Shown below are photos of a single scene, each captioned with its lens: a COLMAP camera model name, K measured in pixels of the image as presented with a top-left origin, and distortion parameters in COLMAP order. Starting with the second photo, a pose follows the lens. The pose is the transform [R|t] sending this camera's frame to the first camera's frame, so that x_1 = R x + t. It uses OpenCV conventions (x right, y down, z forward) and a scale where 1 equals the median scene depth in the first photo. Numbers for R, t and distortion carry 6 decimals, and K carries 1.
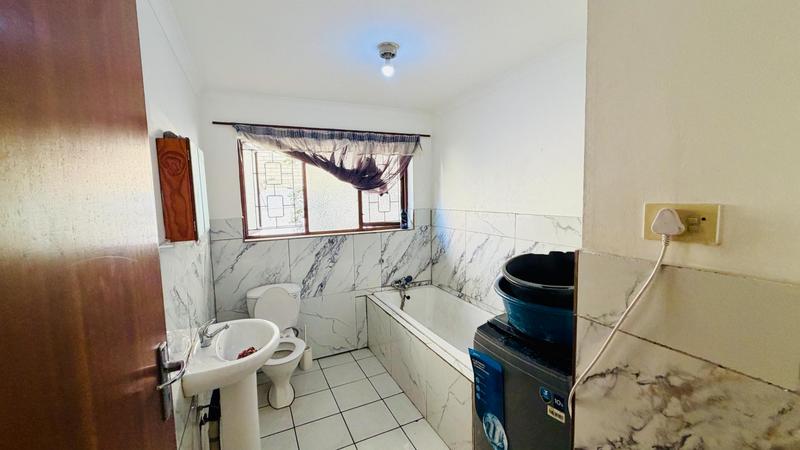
lens RADIAL K [[319.6, 0, 399.9], [0, 319.6, 224.7], [0, 0, 1]] dist [0.001054, -0.000182]
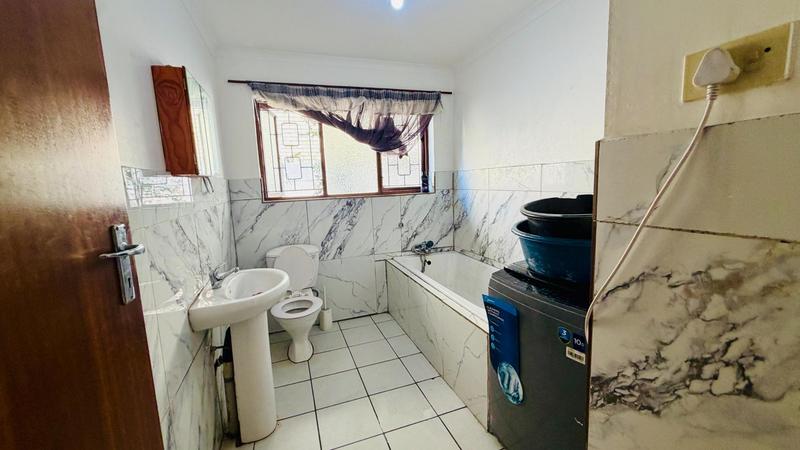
lens RADIAL K [[319.6, 0, 400.0], [0, 319.6, 225.2], [0, 0, 1]] dist [0.001054, -0.000182]
pose [[0.995311, -0.003886, -0.096652, 0.053874], [0.008381, 0.998900, 0.046141, 0.112526], [0.096366, -0.046735, 0.994248, 0.050347]]
